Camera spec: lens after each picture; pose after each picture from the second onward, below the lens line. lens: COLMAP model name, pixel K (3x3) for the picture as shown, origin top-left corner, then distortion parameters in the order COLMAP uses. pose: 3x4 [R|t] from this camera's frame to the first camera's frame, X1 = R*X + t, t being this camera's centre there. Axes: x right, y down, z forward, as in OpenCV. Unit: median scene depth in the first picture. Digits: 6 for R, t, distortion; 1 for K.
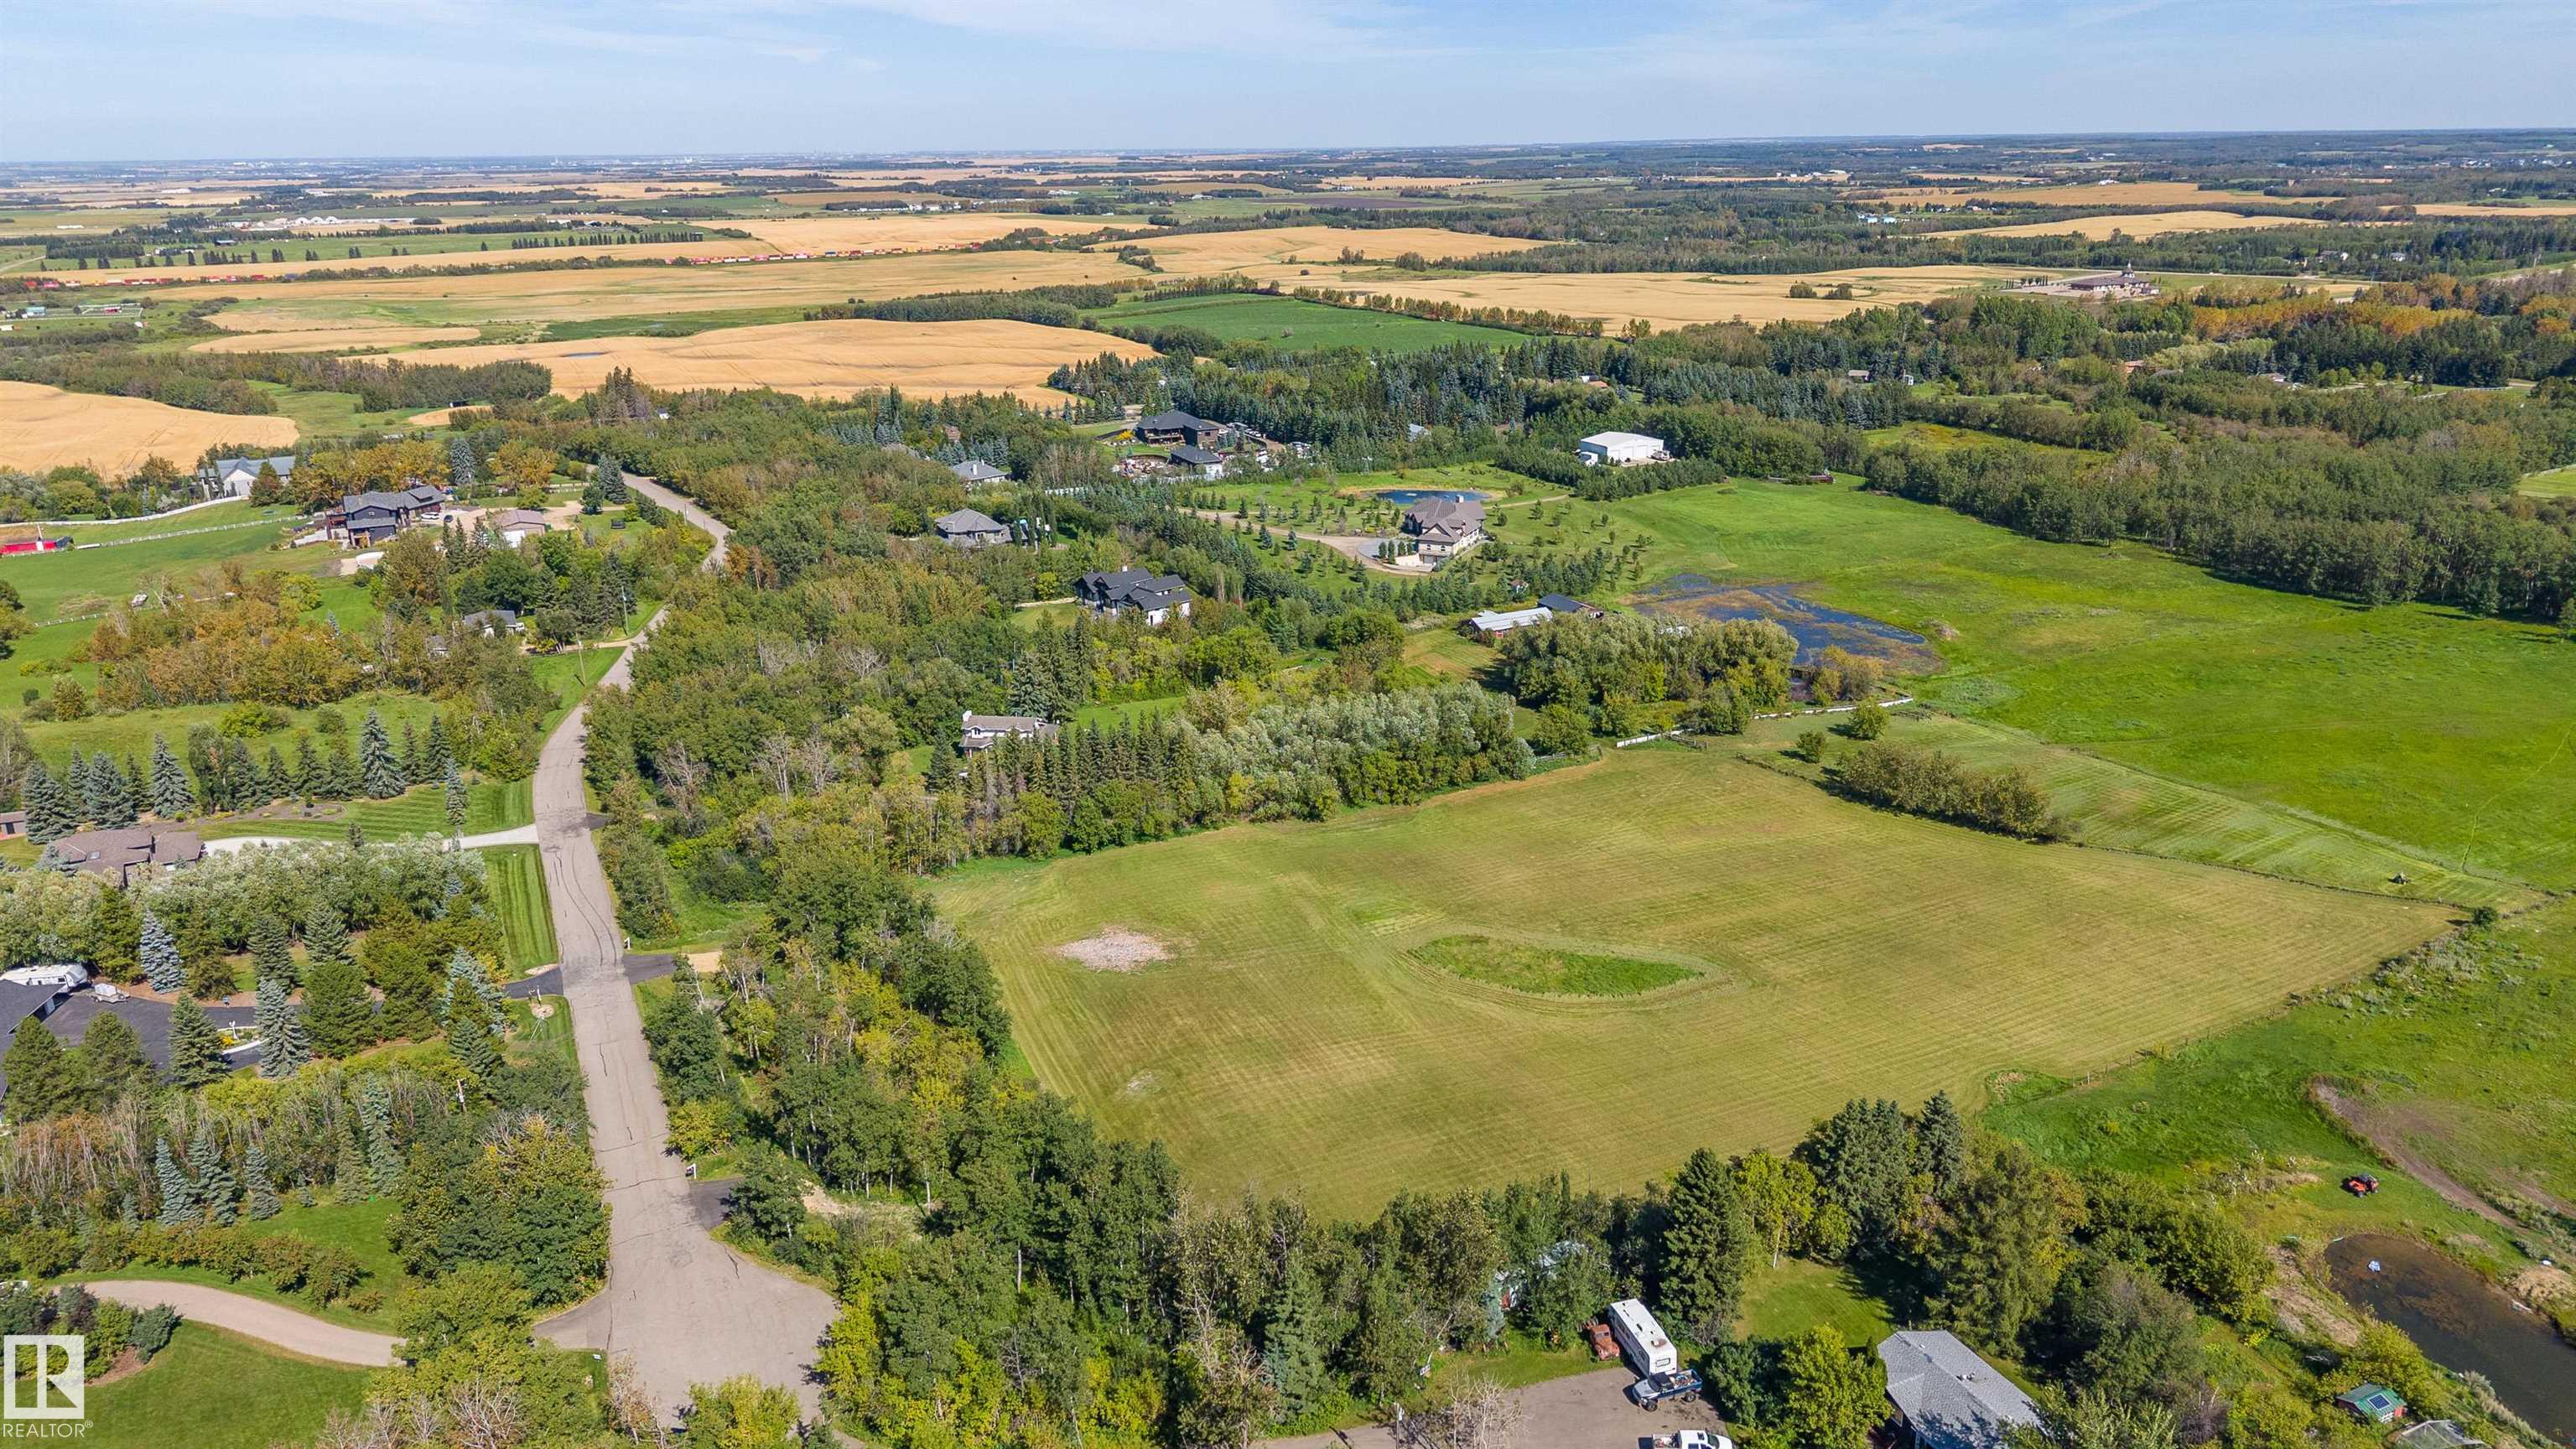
lens RADIAL K [[1716.9, 0, 1283.5], [0, 1716.9, 740.5], [0, 0, 1]] dist [0.031583, -0.038342]
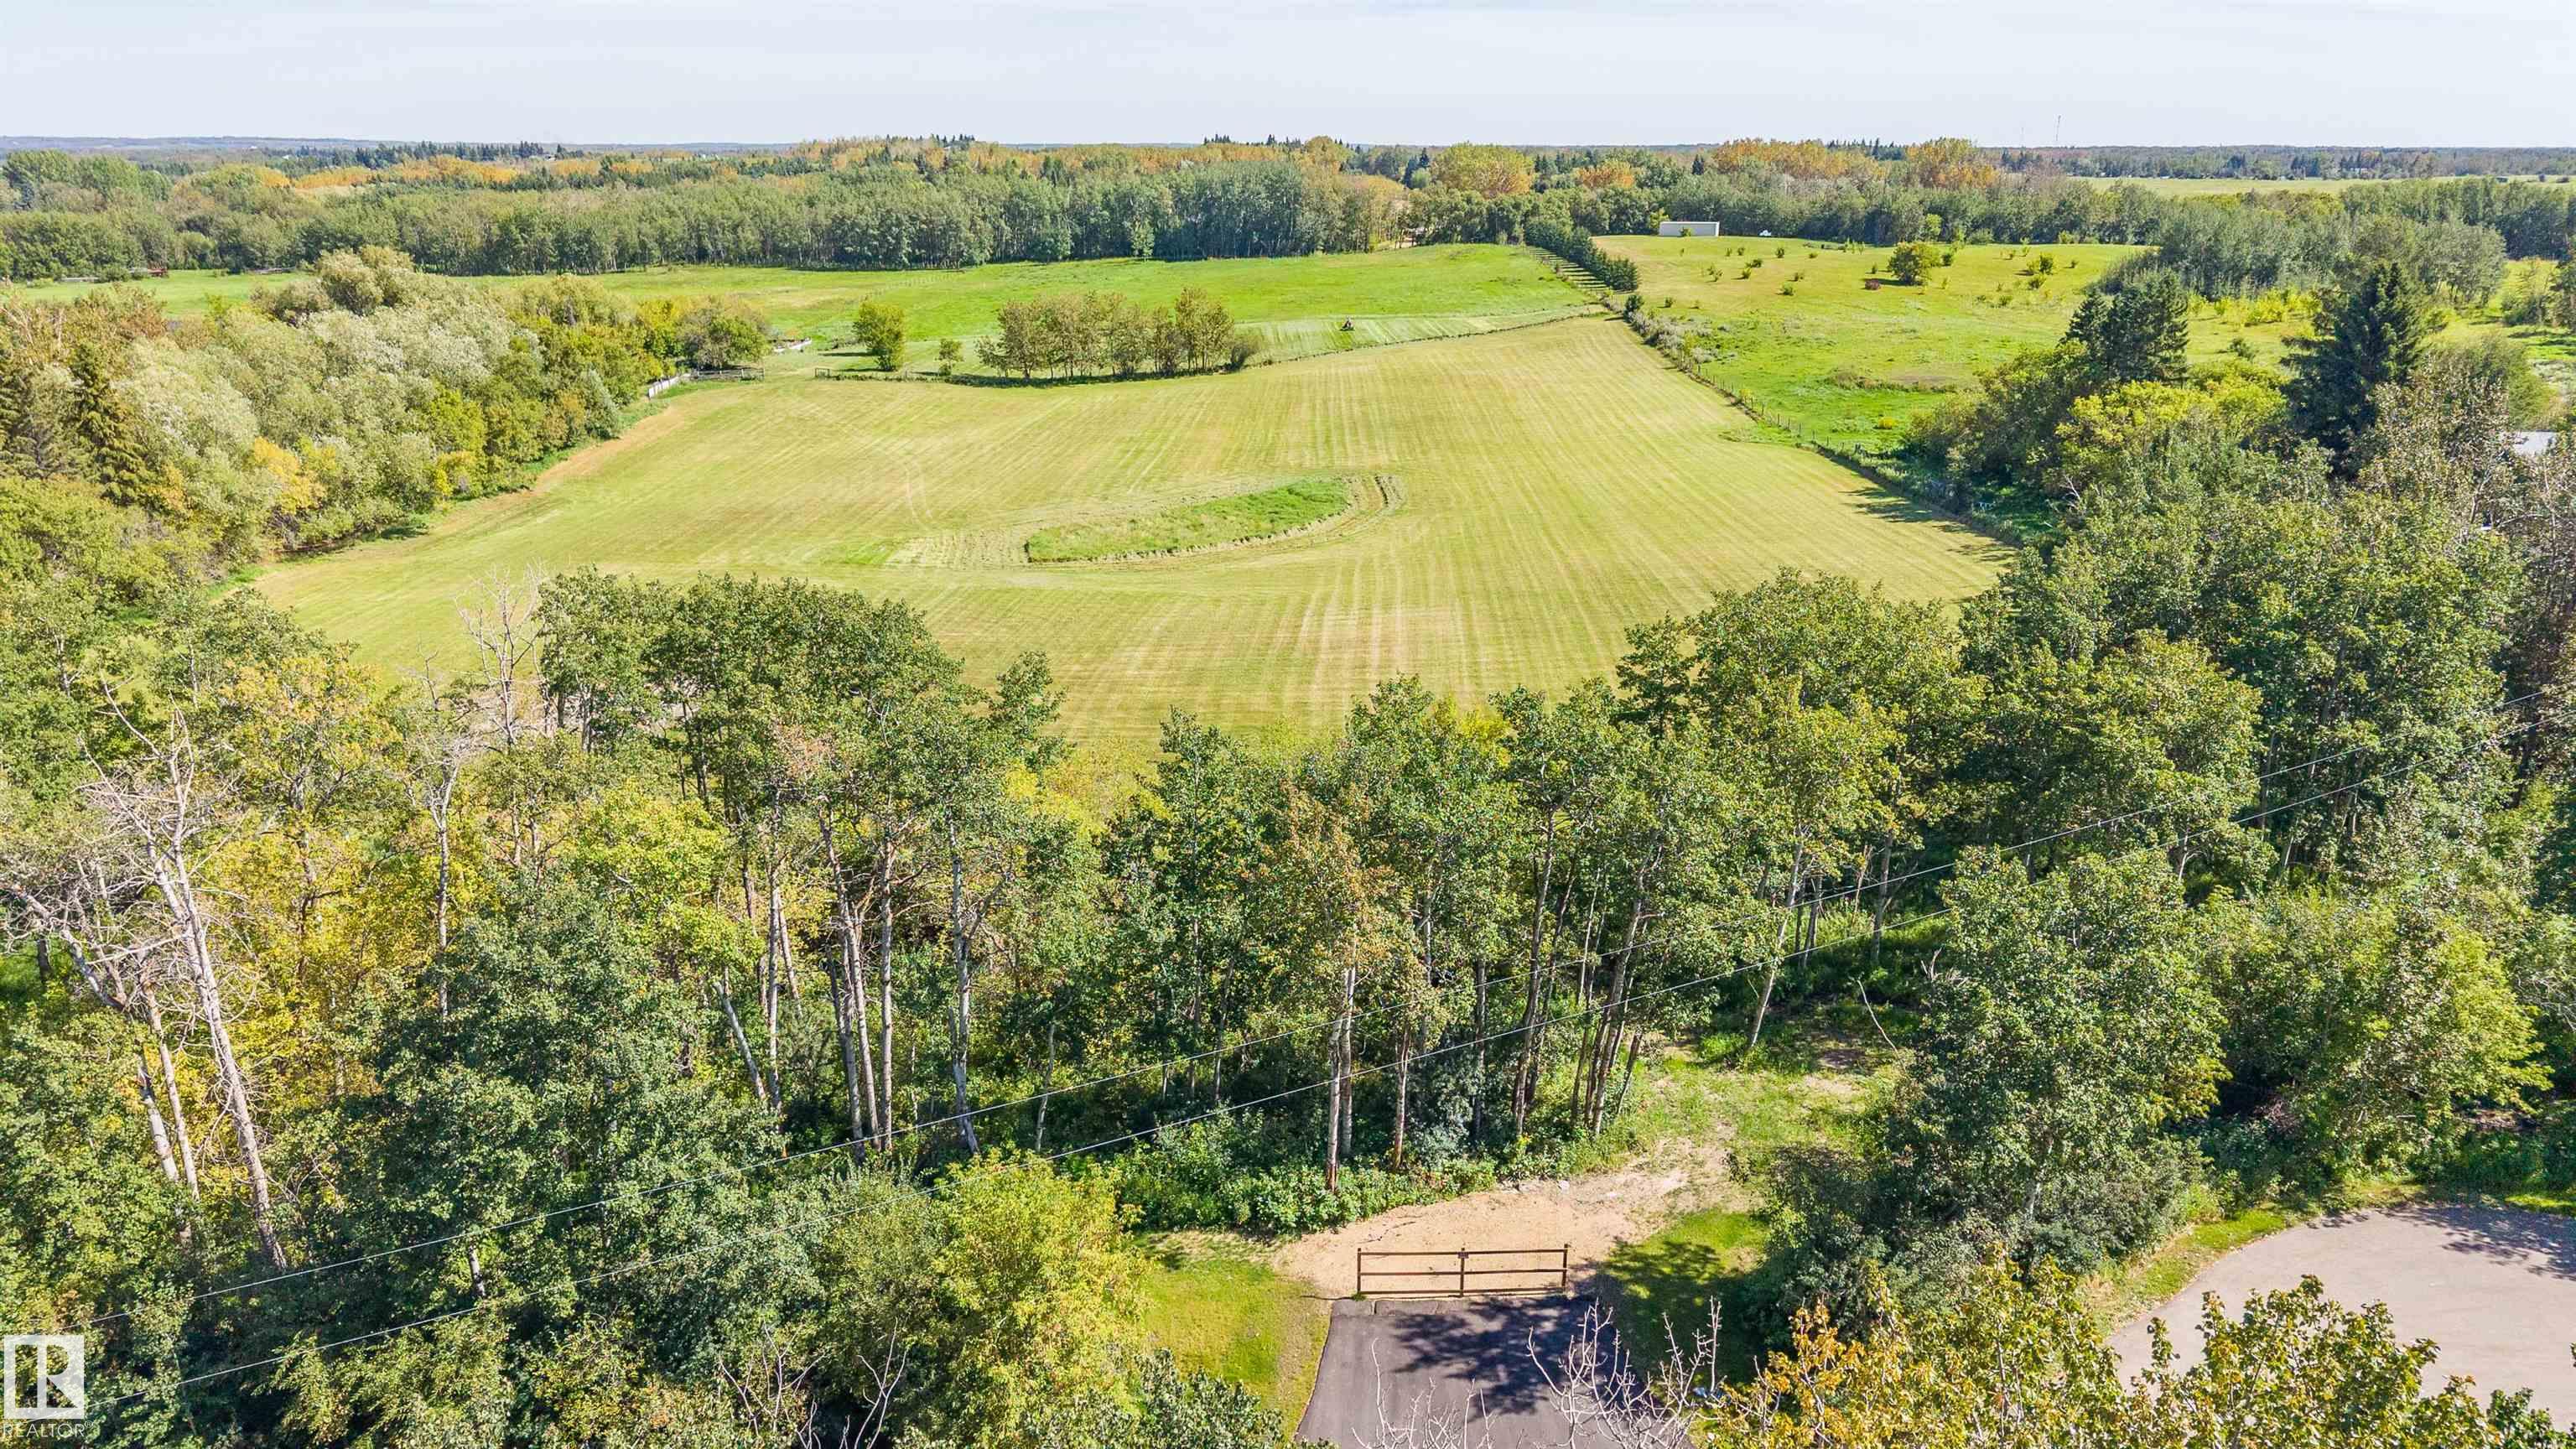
lens RADIAL K [[1716.9, 0, 1294.0], [0, 1716.9, 739.4], [0, 0, 1]] dist [0.031583, -0.038342]
pose [[0.414550, -0.280160, 0.865828, -0.158506], [0.289289, 0.942649, 0.166509, 0.046680], [-0.862821, 0.181448, 0.471822, 0.291191]]
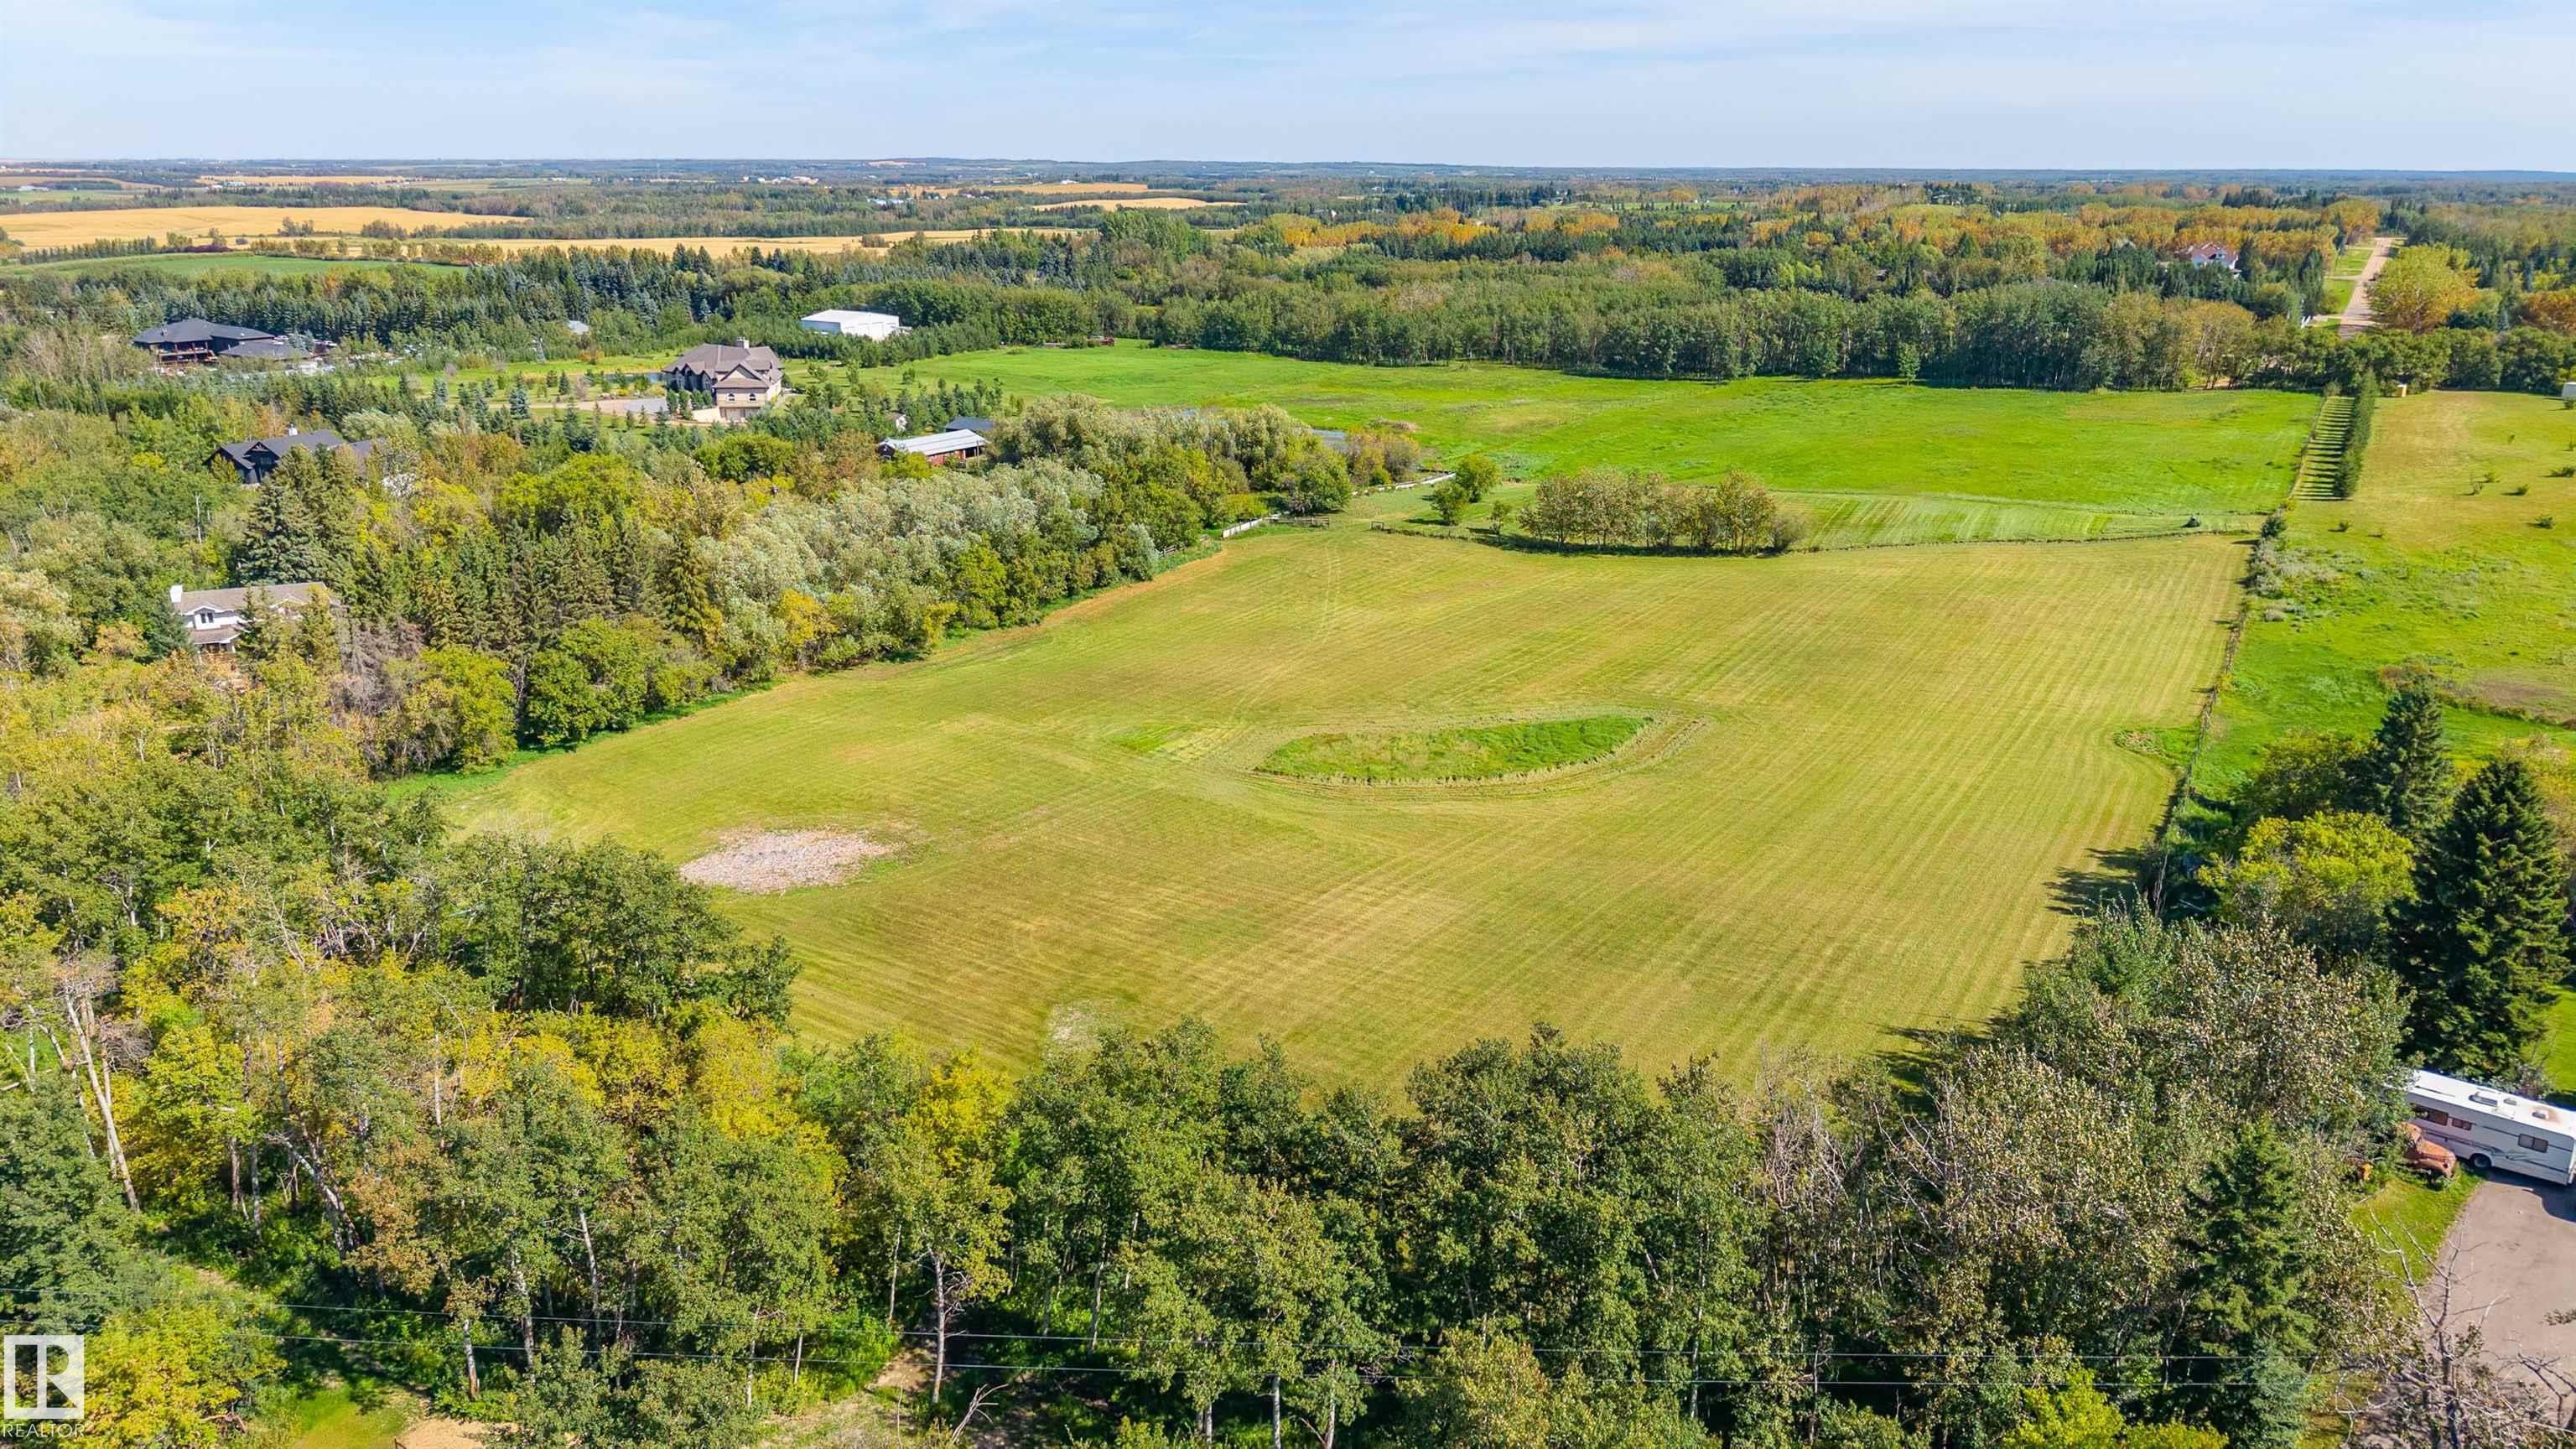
lens RADIAL K [[1716.9, 0, 1290.5], [0, 1716.9, 737.5], [0, 0, 1]] dist [0.031583, -0.038342]
pose [[0.839817, -0.151324, 0.521352, -0.102355], [0.158799, 0.986836, 0.030632, 0.039958], [-0.519124, 0.057065, 0.852792, 0.194602]]
